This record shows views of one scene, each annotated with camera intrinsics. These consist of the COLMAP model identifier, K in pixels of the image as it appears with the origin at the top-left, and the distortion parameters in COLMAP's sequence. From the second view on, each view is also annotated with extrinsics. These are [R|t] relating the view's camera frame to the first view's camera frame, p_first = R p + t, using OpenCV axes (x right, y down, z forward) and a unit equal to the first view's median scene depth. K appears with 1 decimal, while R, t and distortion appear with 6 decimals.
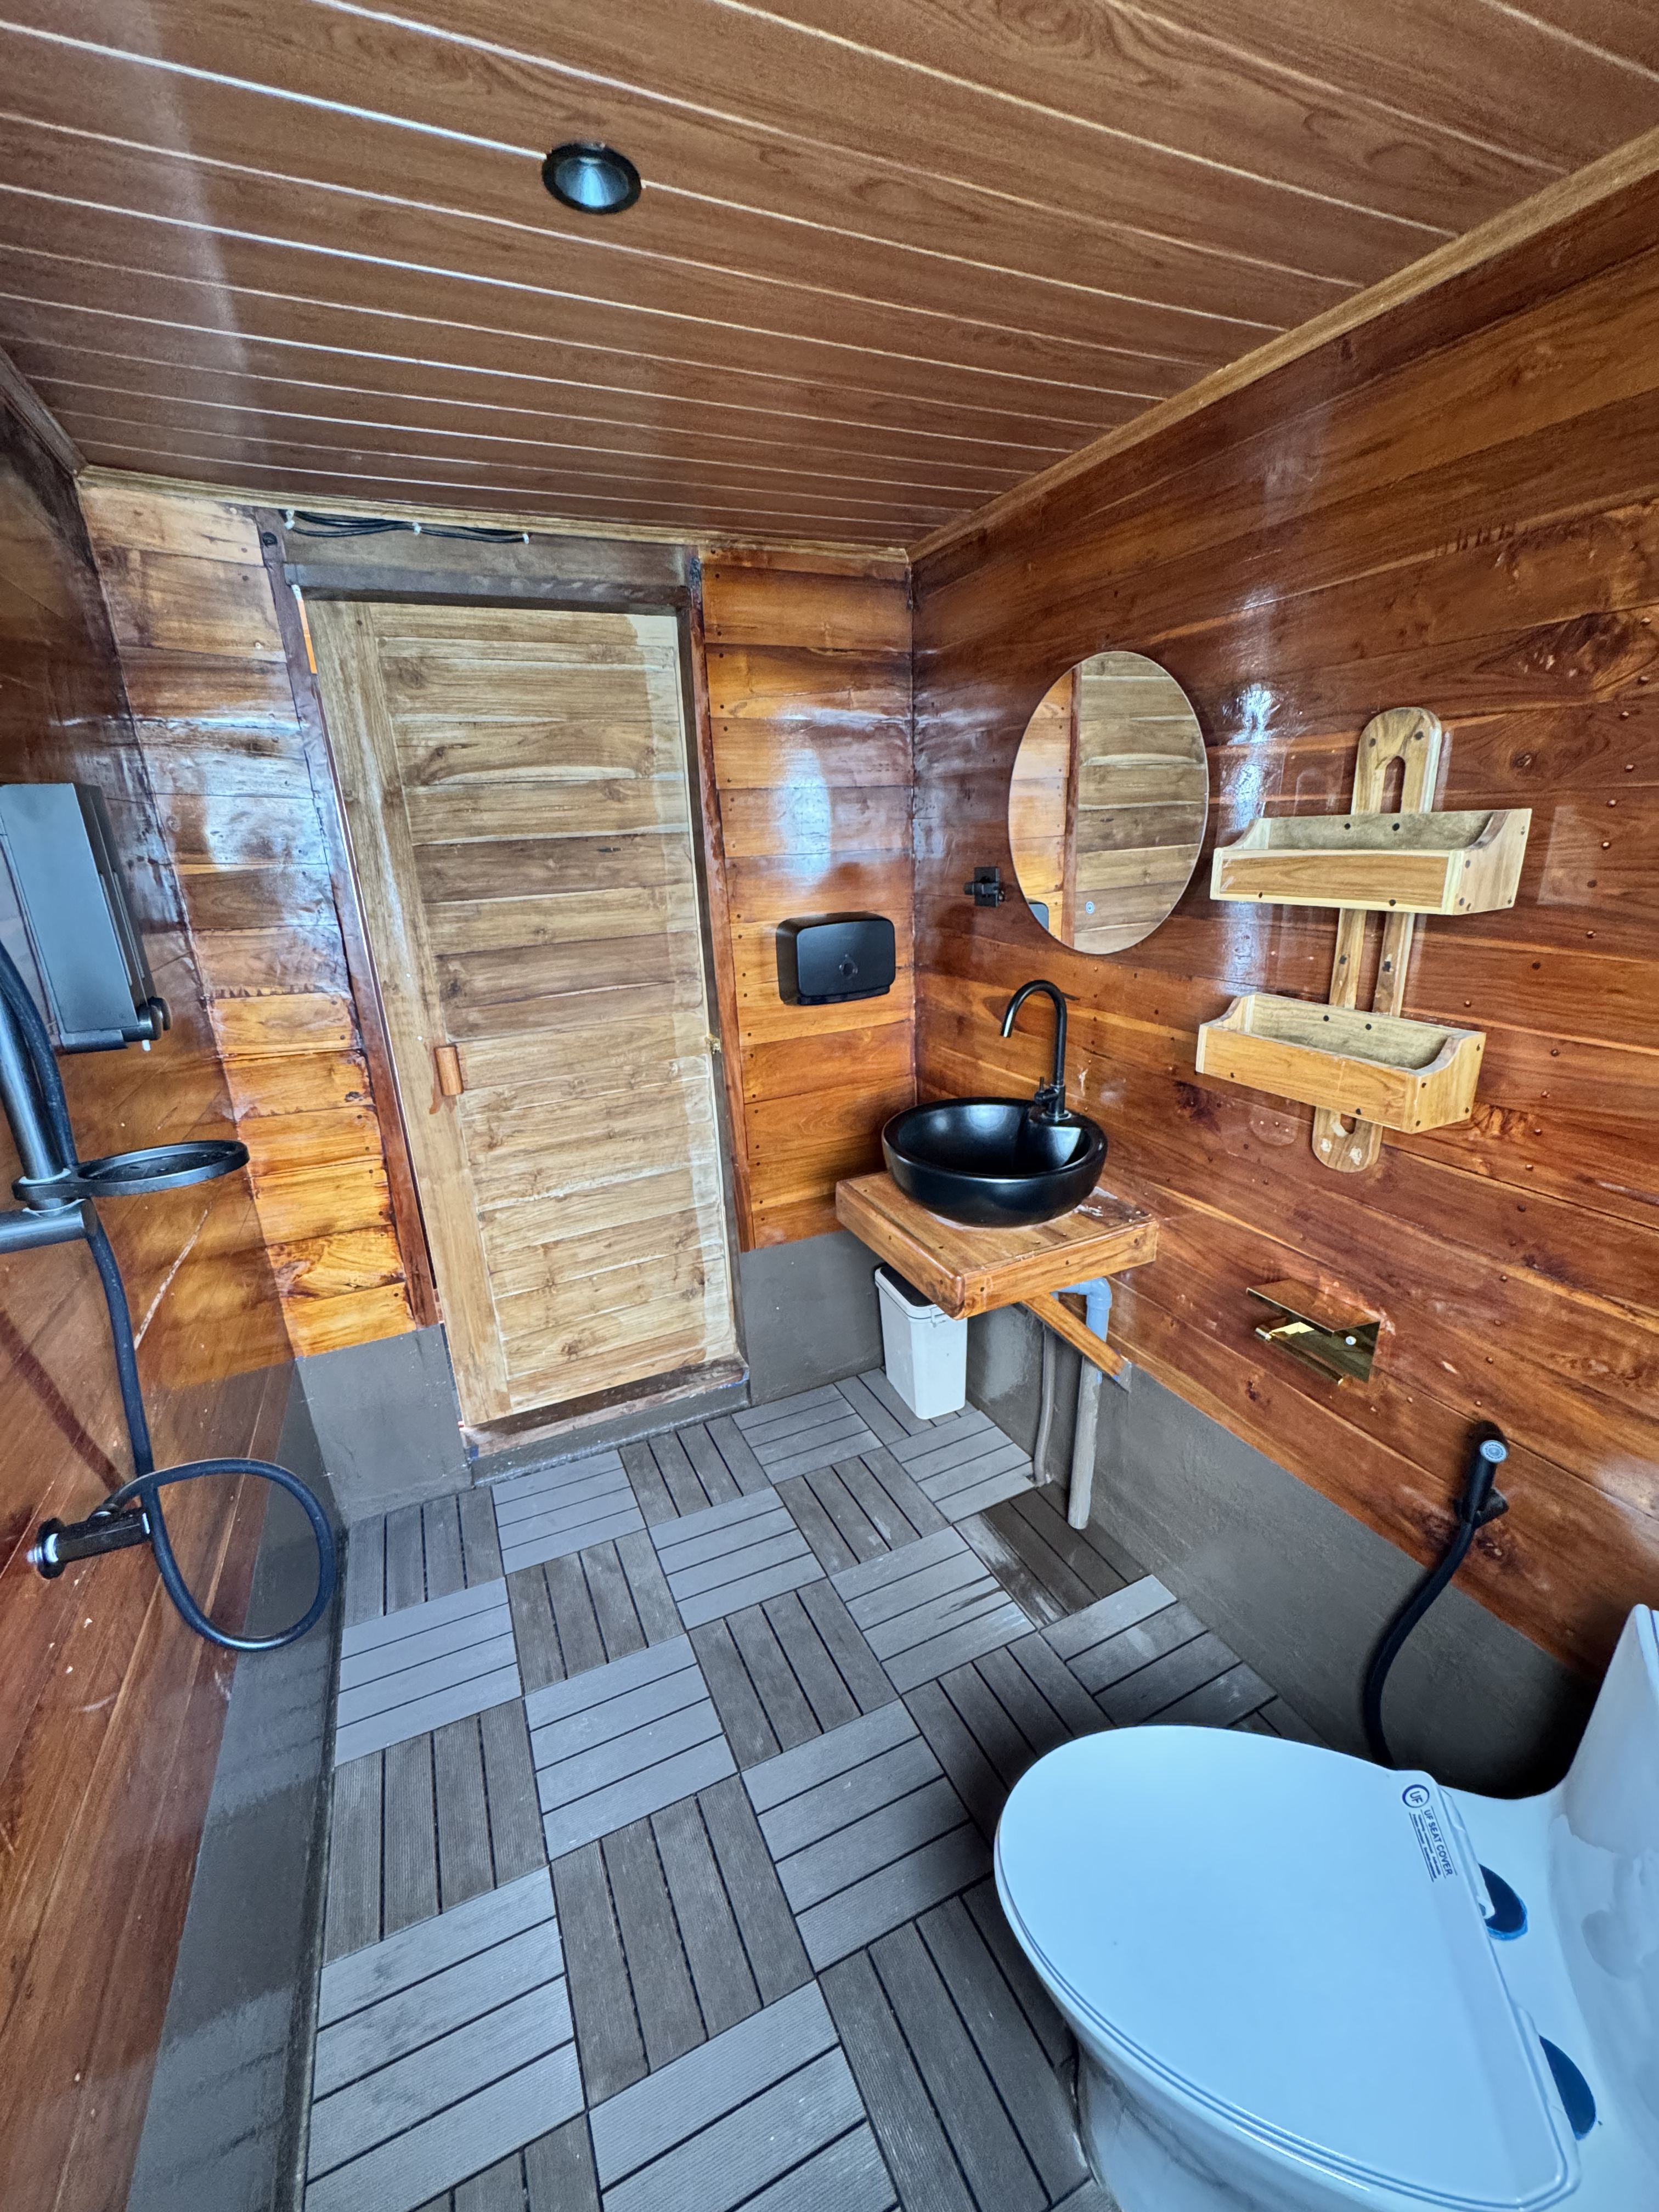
lens RADIAL K [[891.5, 0, 826.5], [0, 891.5, 1108.4], [0, 0, 1]] dist [-0.006259, 0.000392]
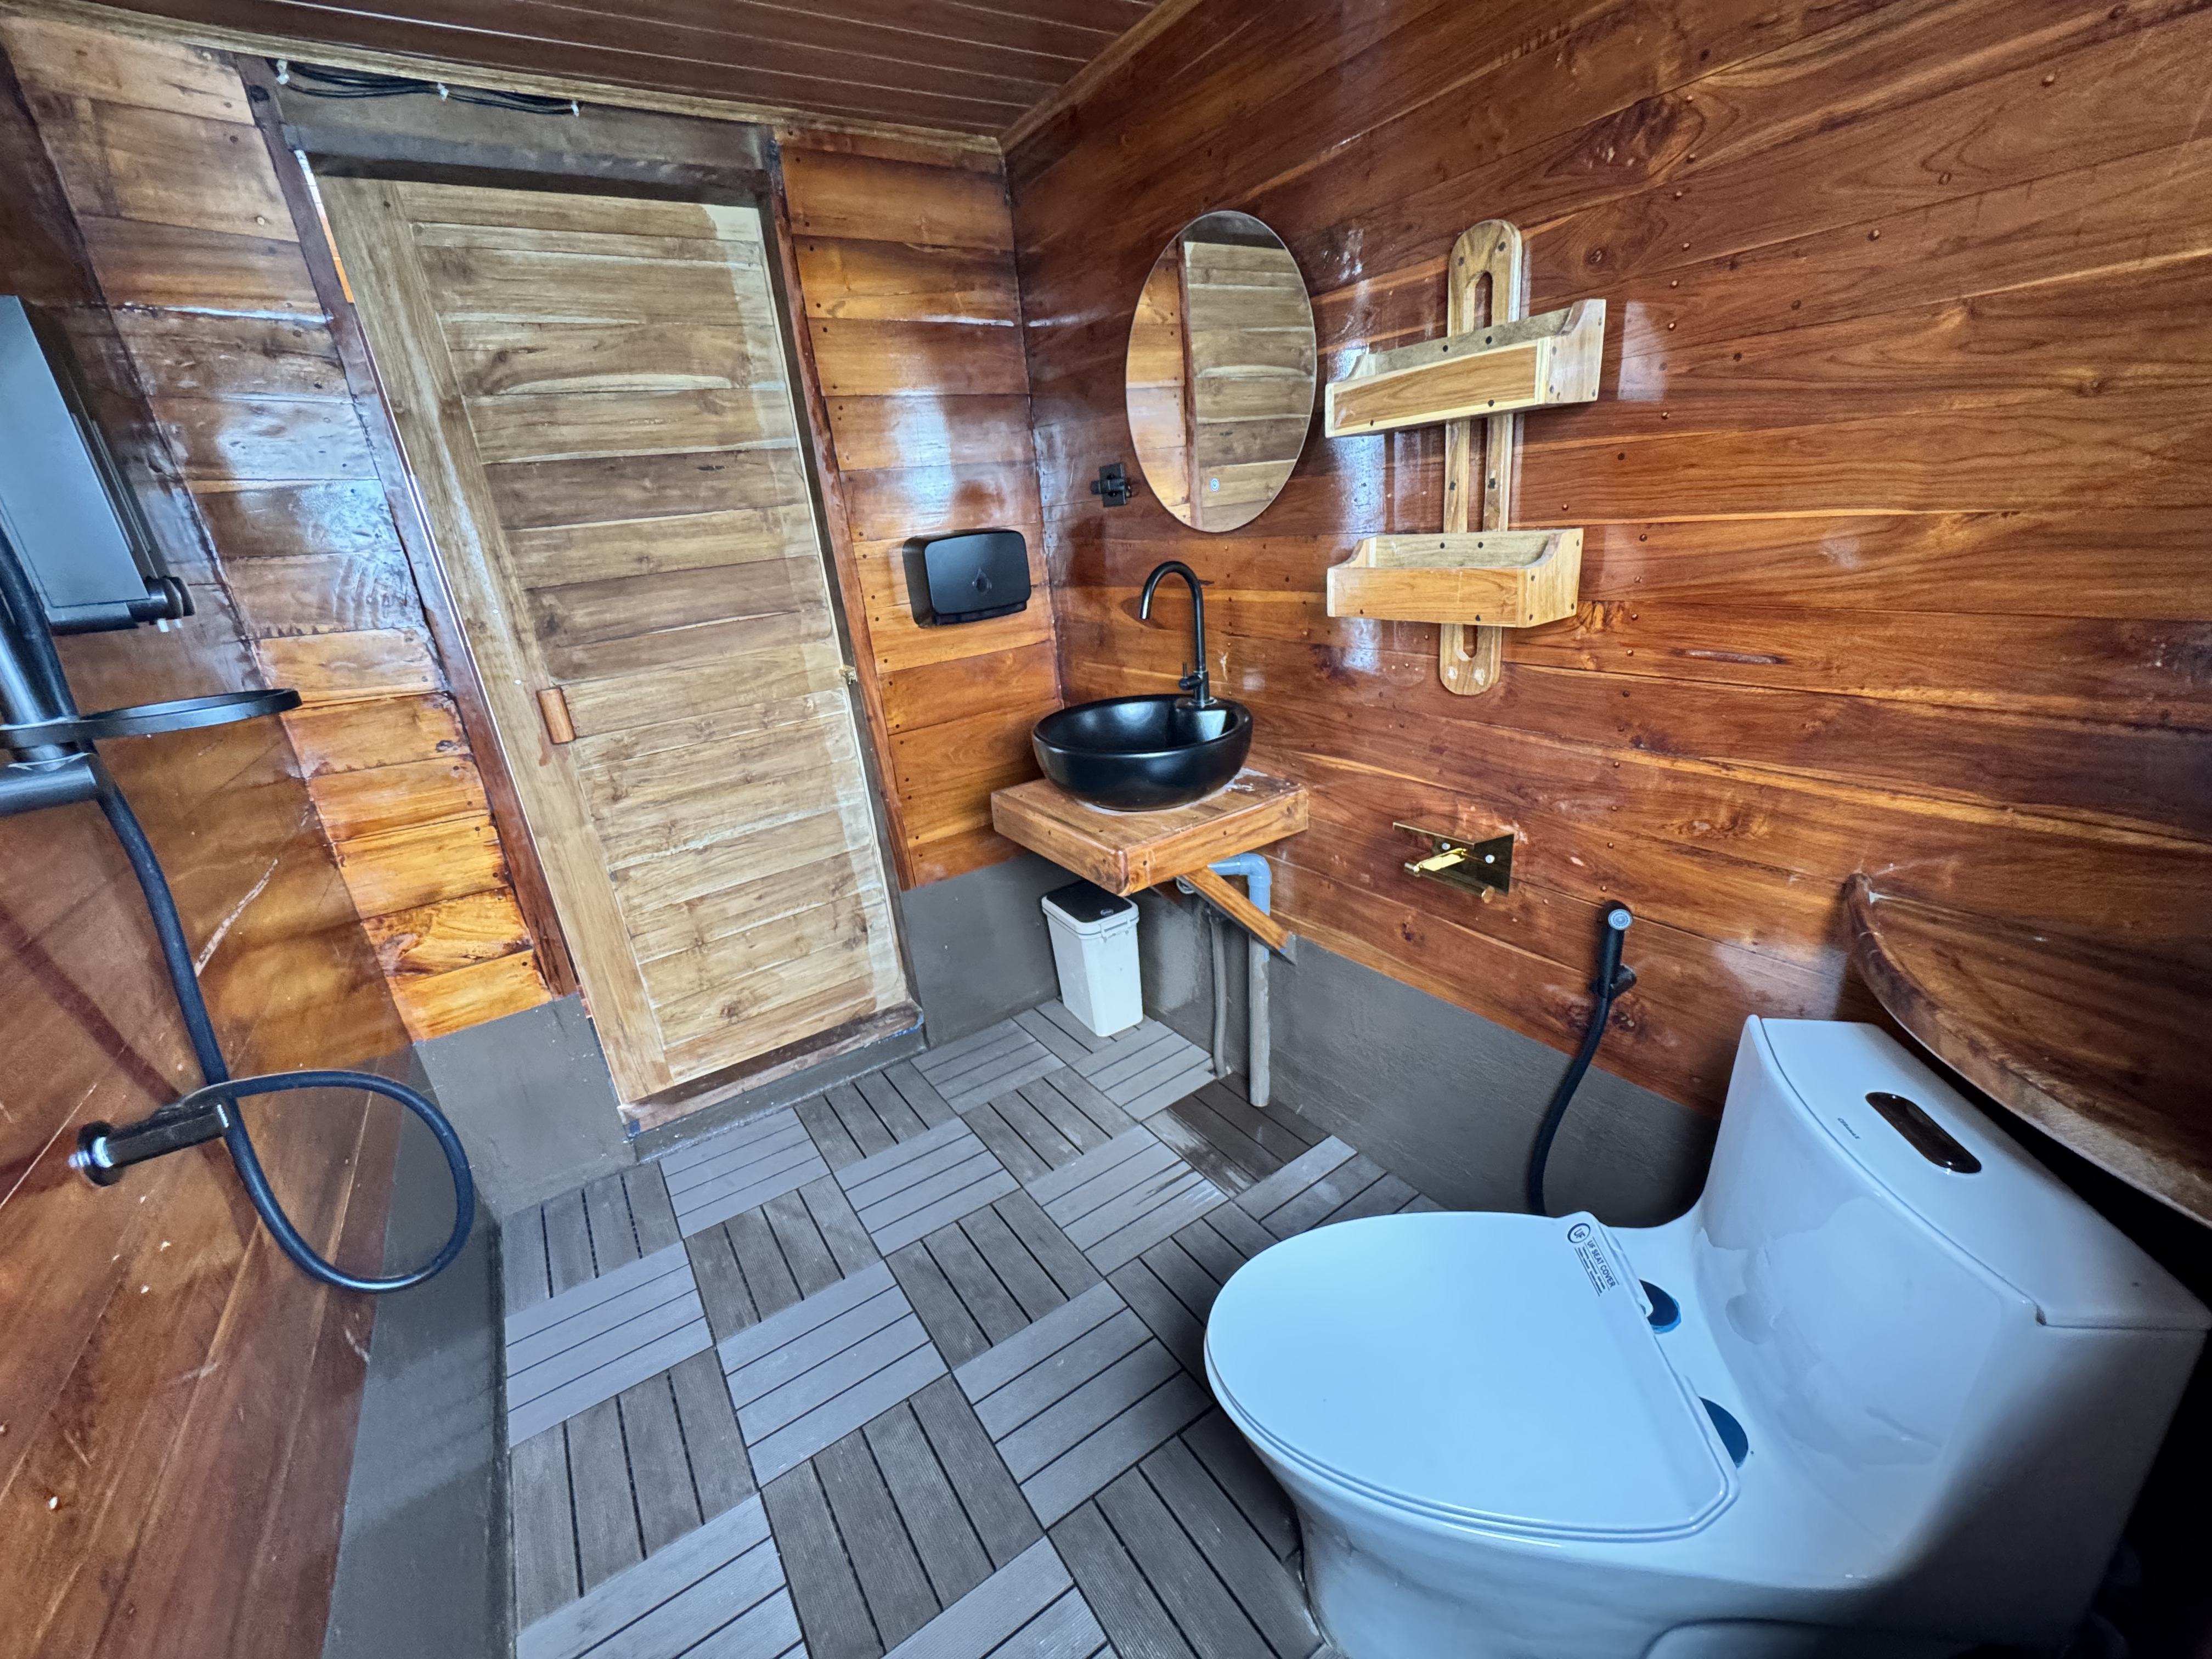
lens RADIAL K [[891.5, 0, 1108.2], [0, 891.5, 836.9], [0, 0, 1]] dist [-0.006259, 0.000392]
pose [[0.985746, -0.101300, 0.134328, 0.001978], [0.097085, 0.994566, 0.037585, 0.126058], [-0.137405, -0.024008, 0.990224, 0.011475]]
